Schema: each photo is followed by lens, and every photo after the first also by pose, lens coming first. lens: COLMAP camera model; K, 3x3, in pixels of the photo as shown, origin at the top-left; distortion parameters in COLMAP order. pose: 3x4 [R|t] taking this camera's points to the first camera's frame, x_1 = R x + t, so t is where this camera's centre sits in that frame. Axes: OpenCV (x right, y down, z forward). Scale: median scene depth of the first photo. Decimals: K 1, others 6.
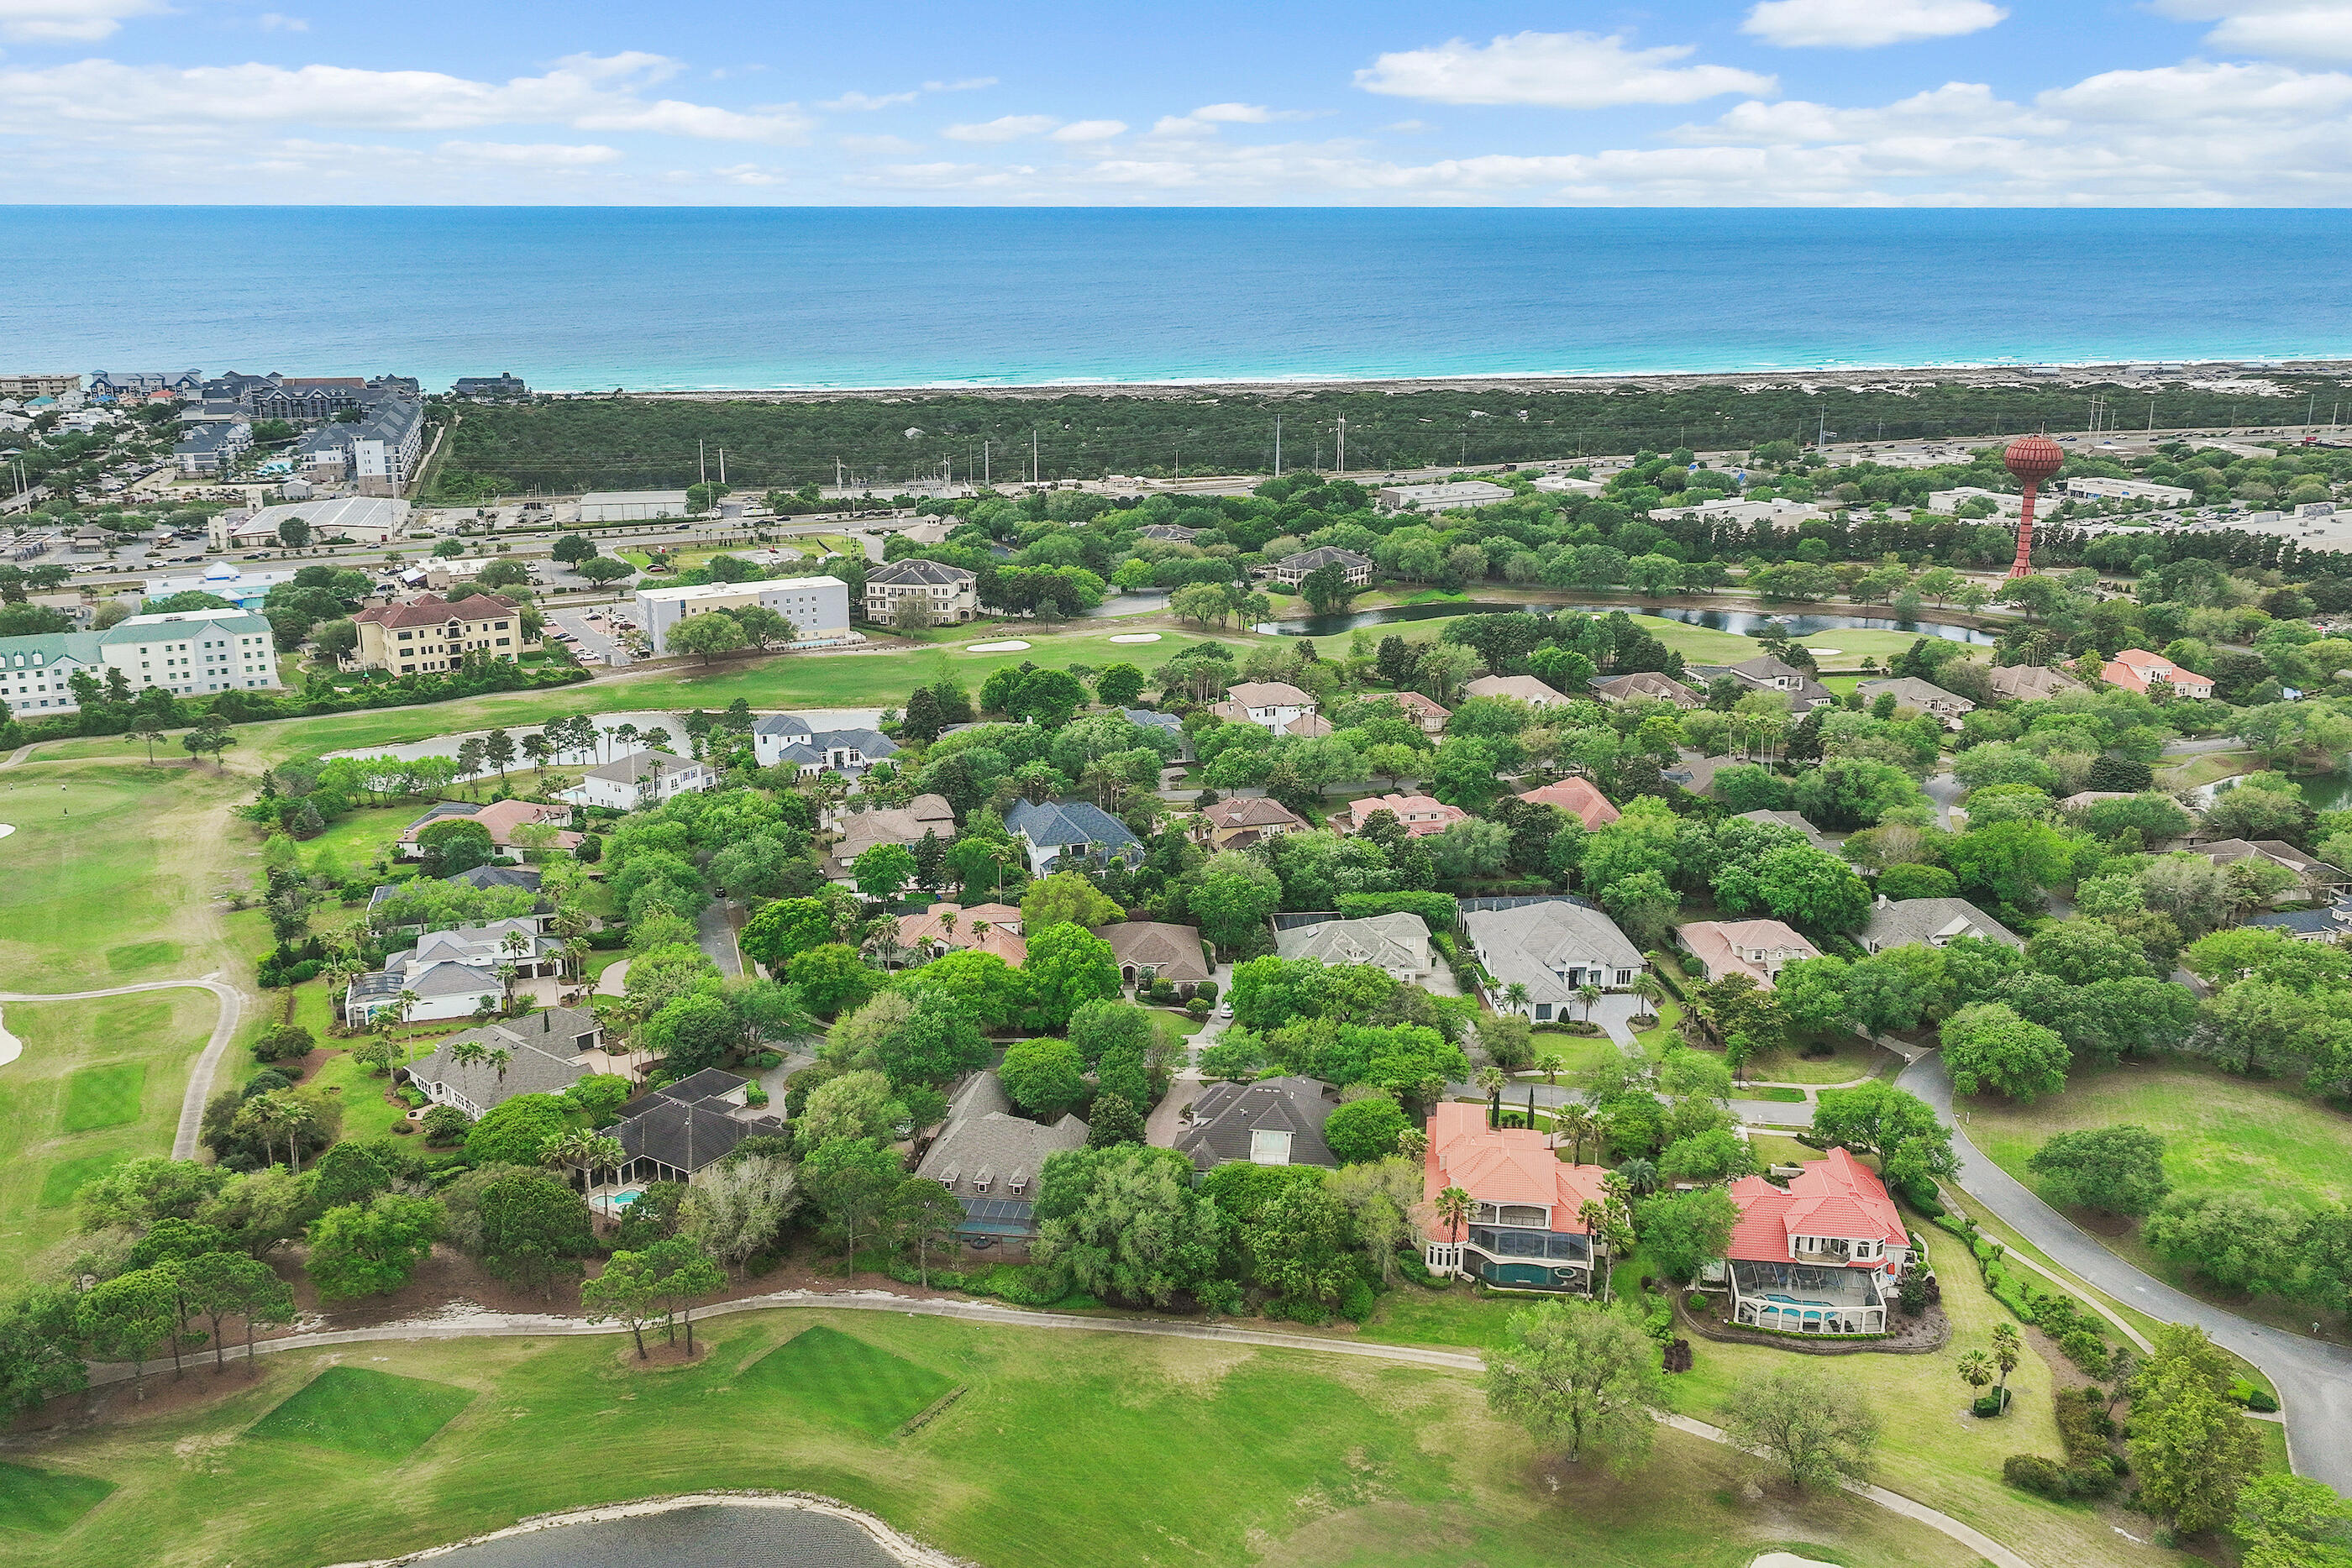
lens RADIAL K [[2075.0, 0, 1185.5], [0, 2075.0, 776.6], [0, 0, 1]] dist [0.008057, -0.016109]
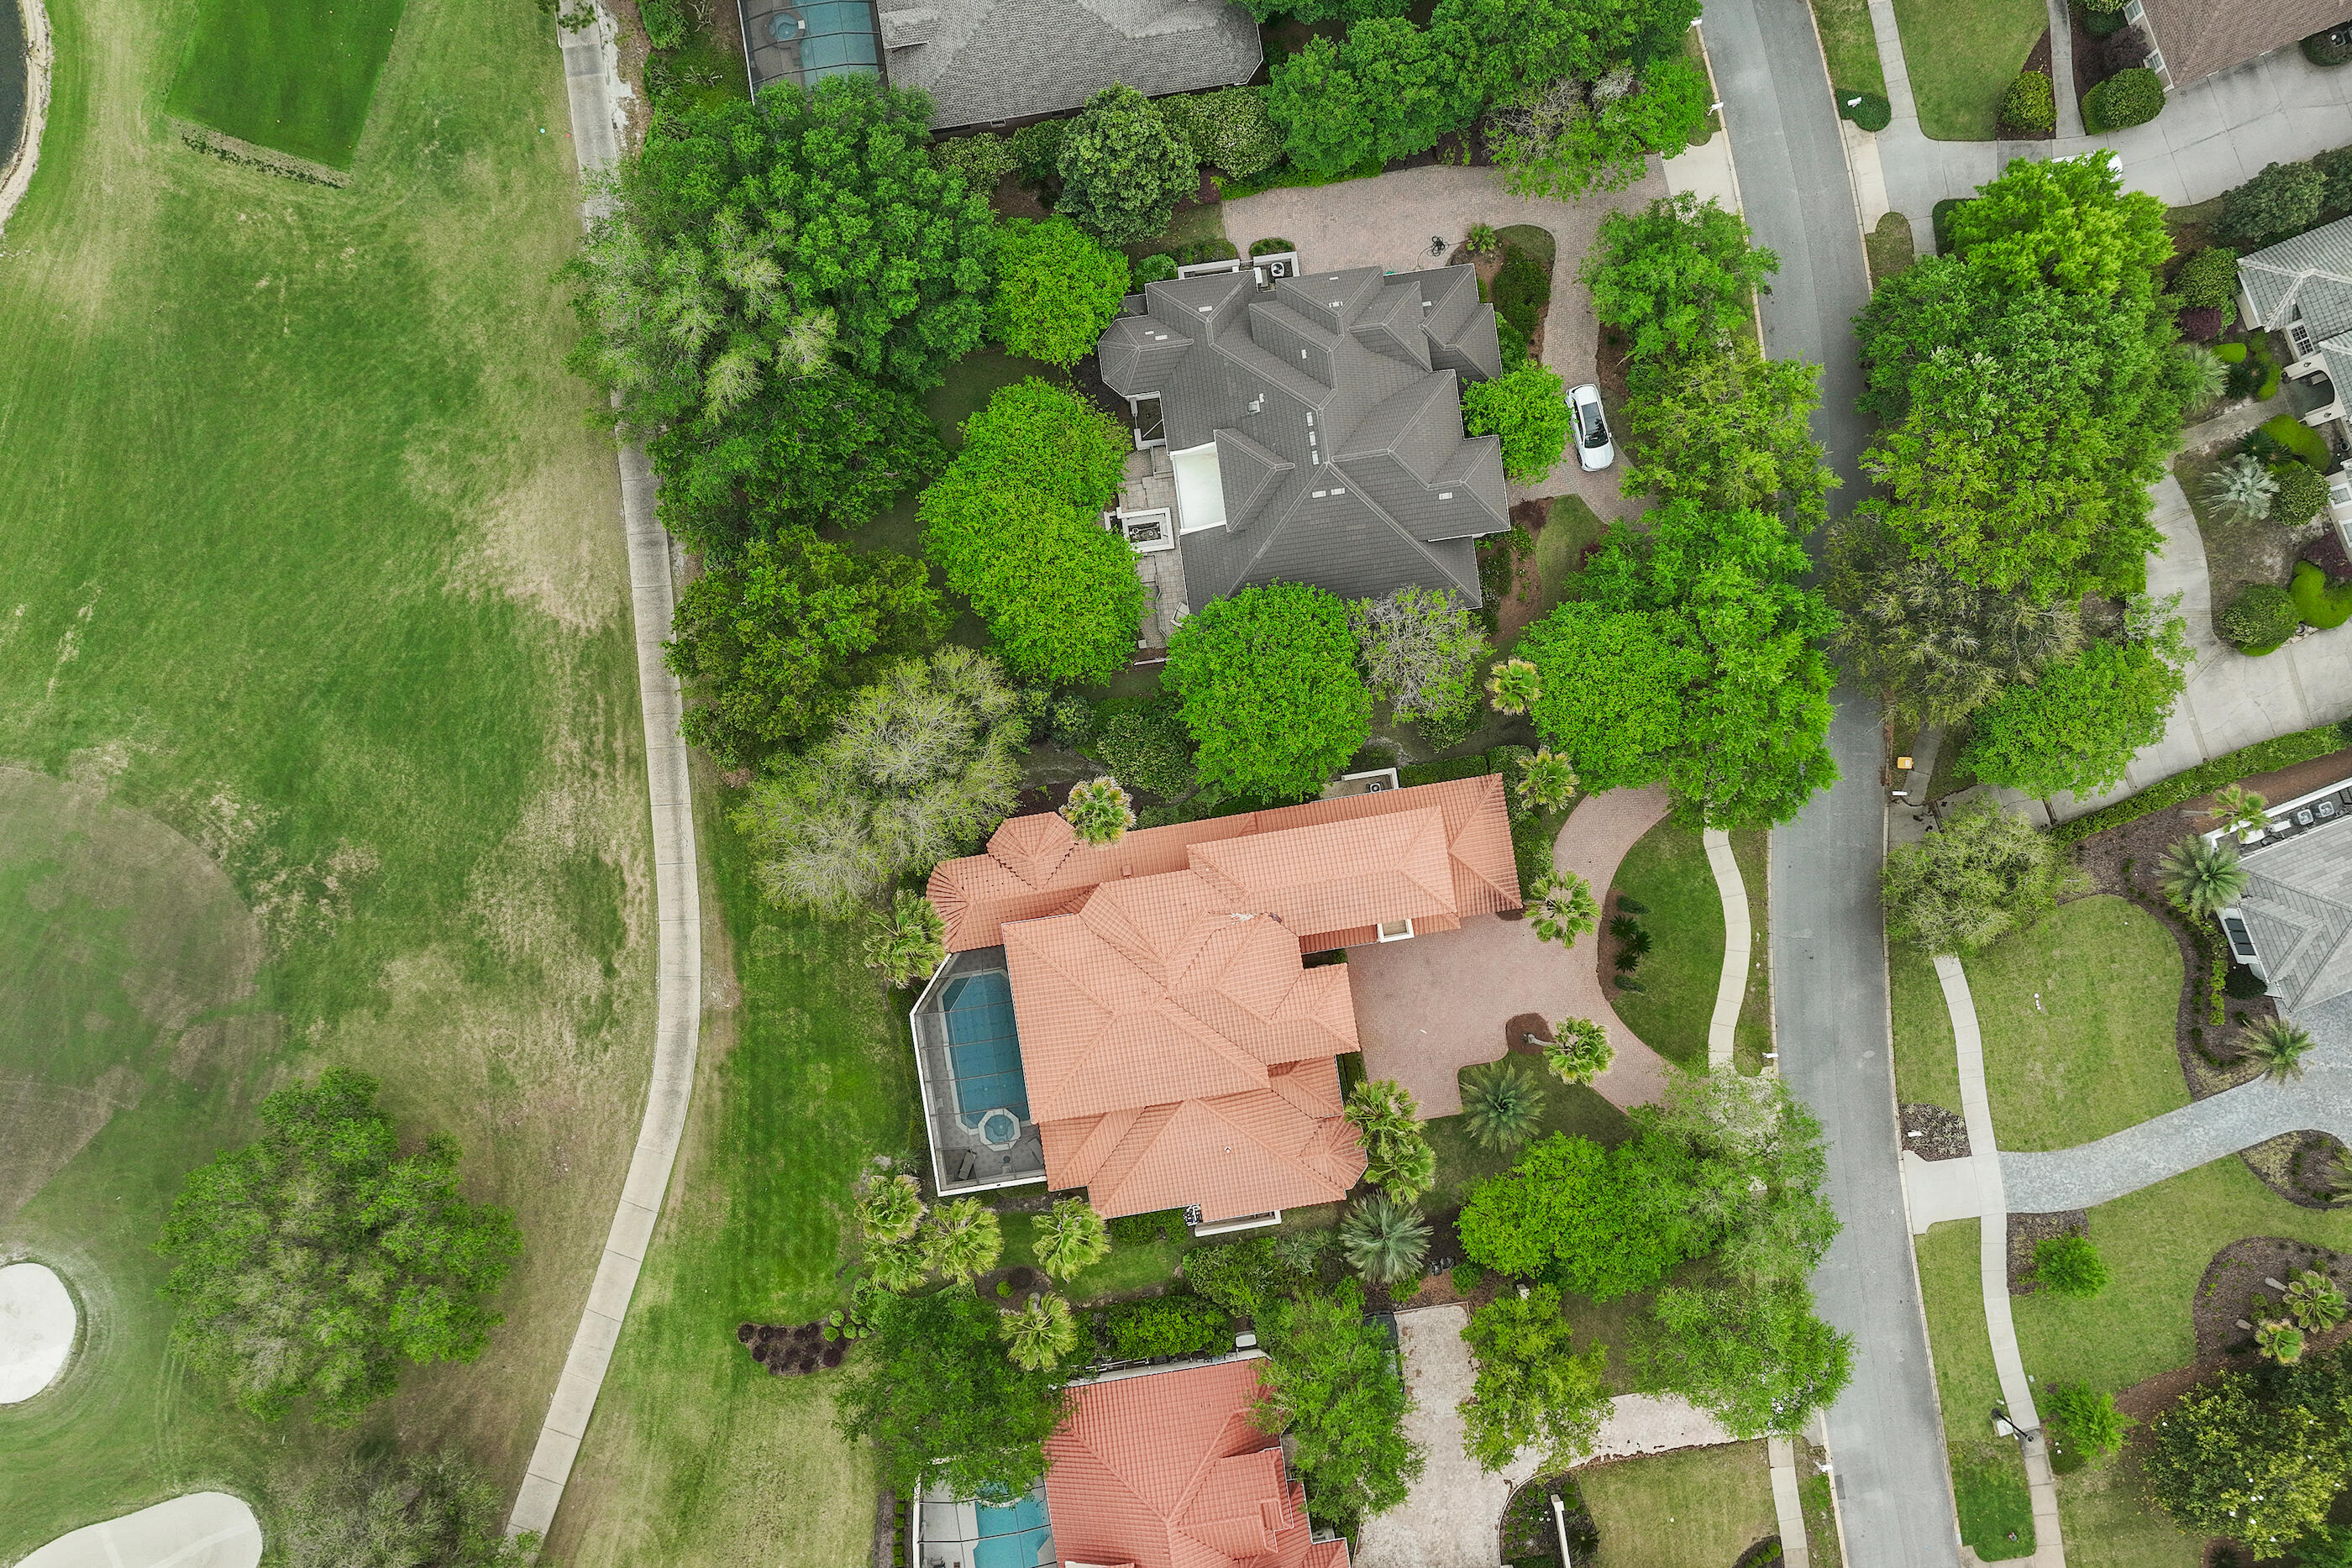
lens RADIAL K [[2075.0, 0, 1185.5], [0, 2075.0, 776.6], [0, 0, 1]] dist [0.008057, -0.016109]
pose [[0.286294, 0.957893, -0.021835, 0.061313], [-0.268608, 0.102114, 0.957822, -0.142363], [0.919721, -0.268353, 0.286532, 0.456386]]
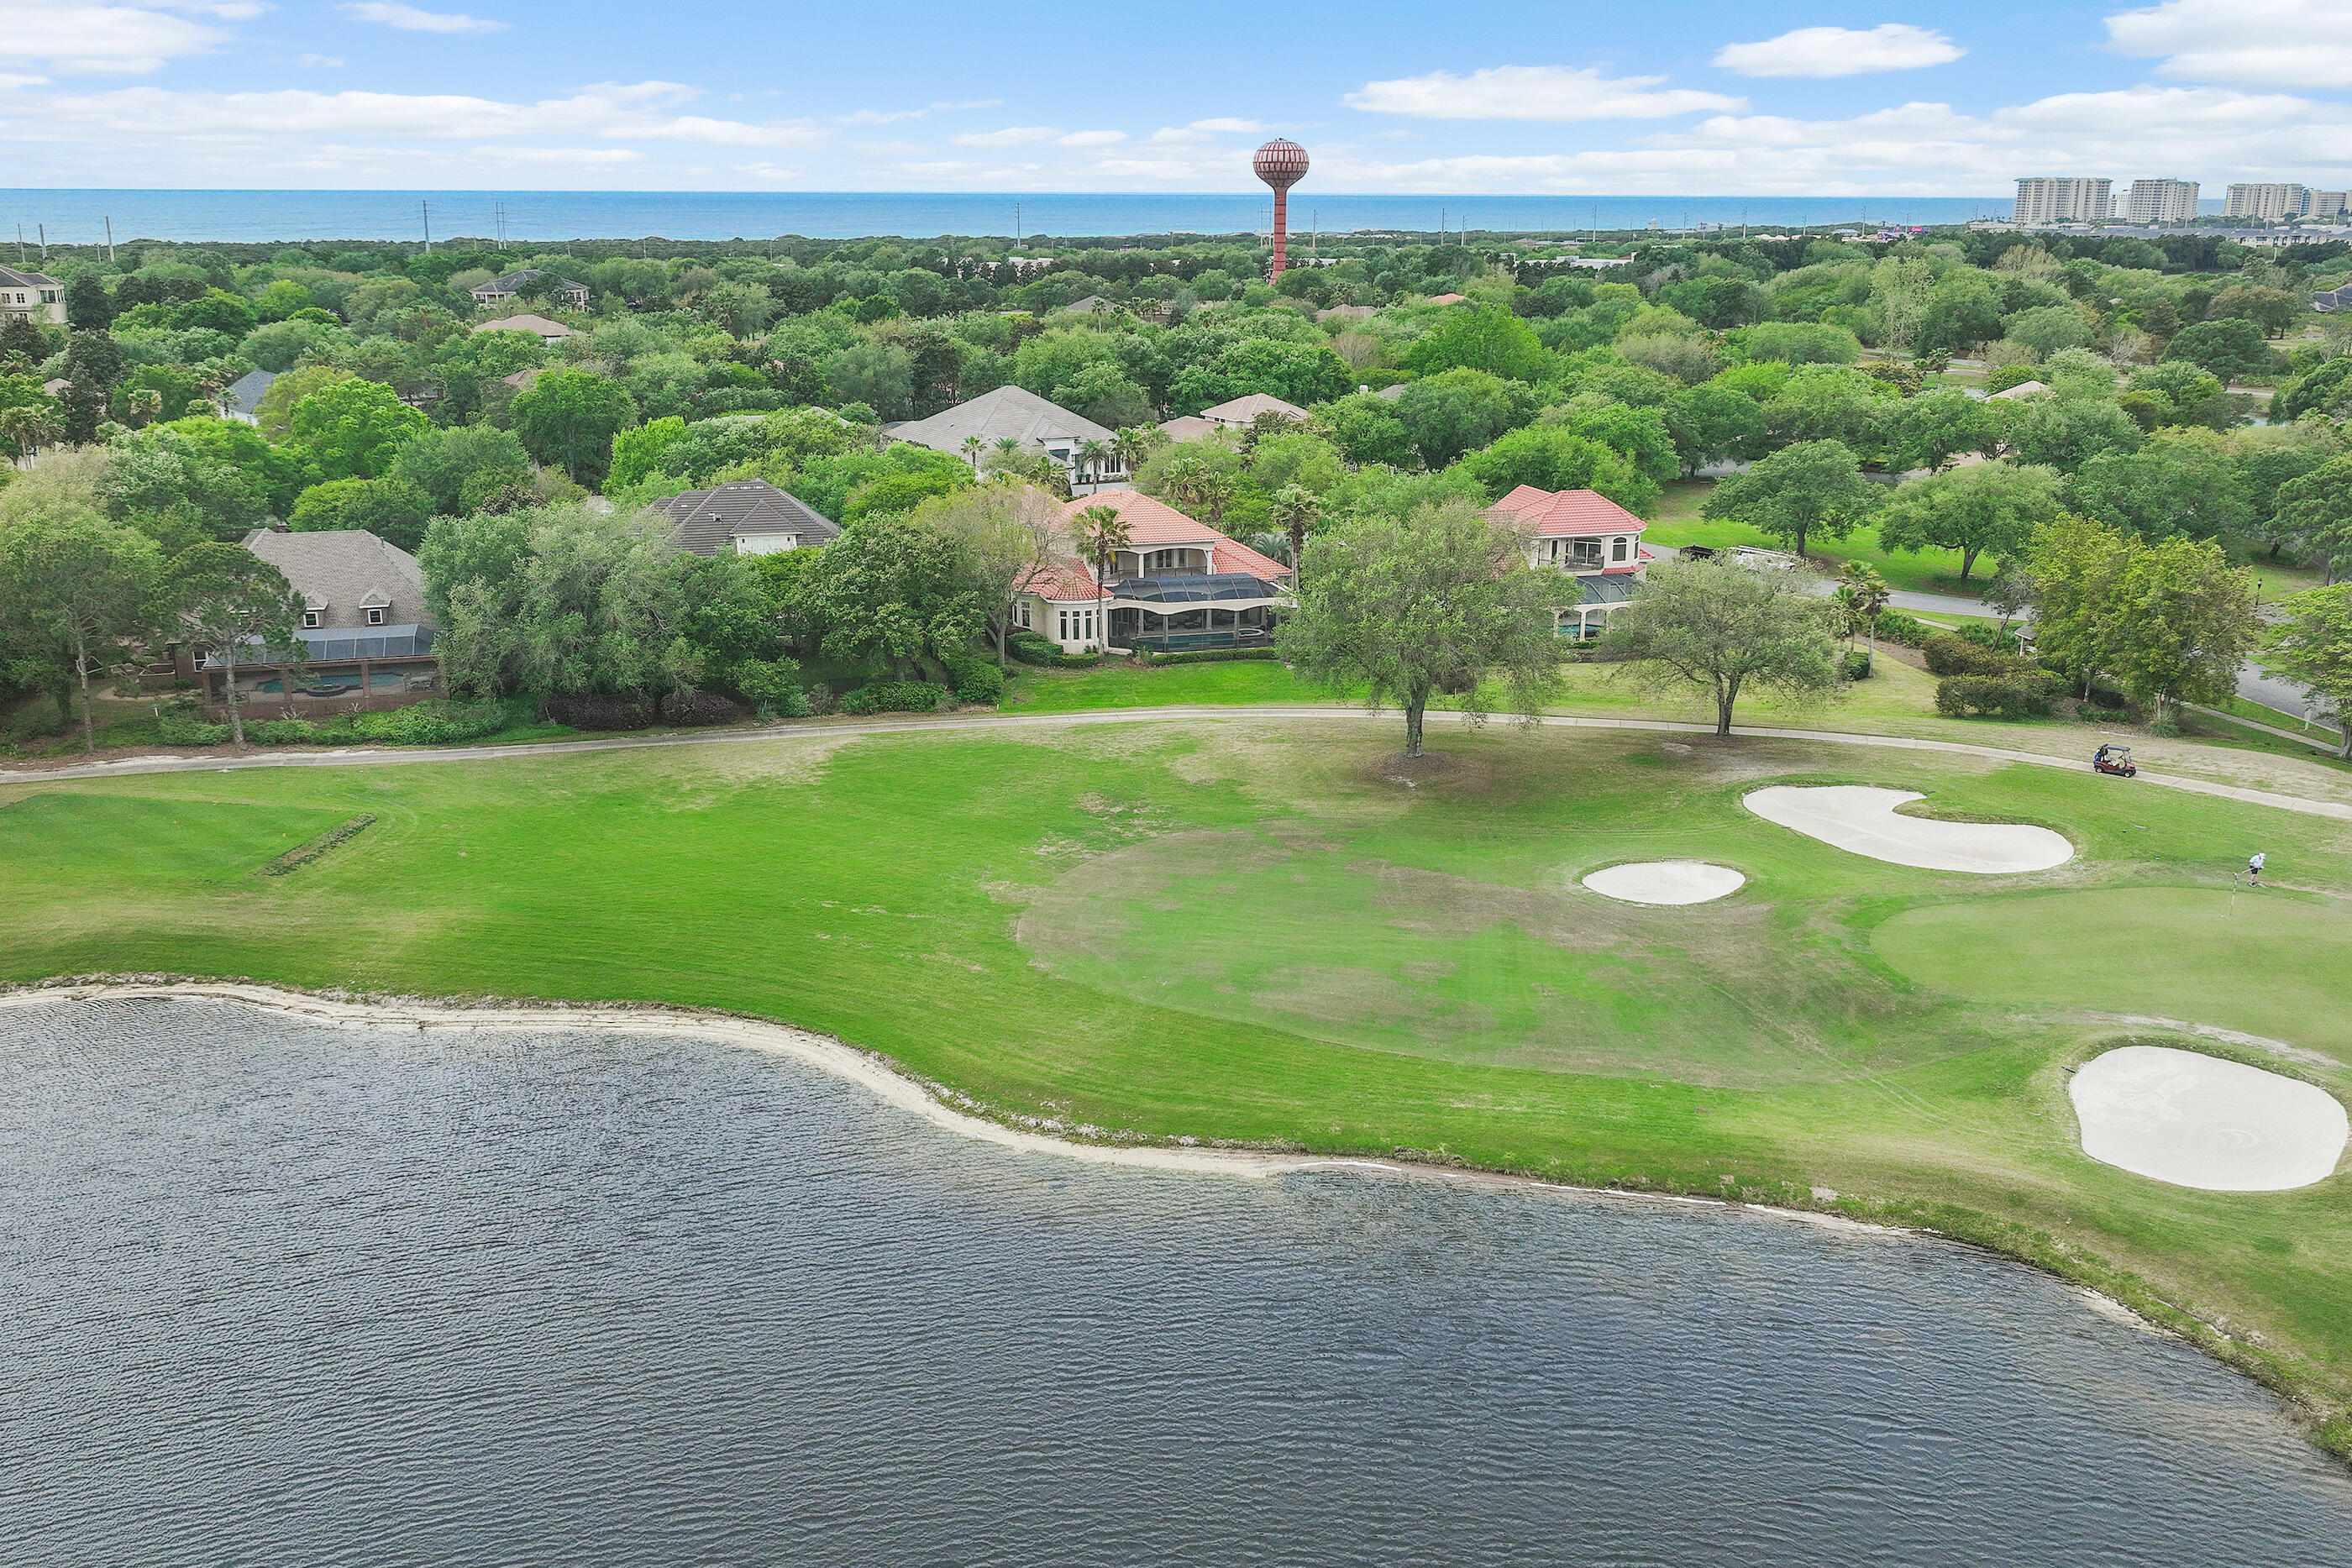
lens RADIAL K [[2075.0, 0, 1185.5], [0, 2075.0, 776.6], [0, 0, 1]] dist [0.008057, -0.016109]
pose [[0.912817, -0.113135, 0.392384, -0.055730], [0.111978, 0.993373, 0.025916, 0.131943], [-0.392715, 0.020282, 0.919436, 0.185371]]
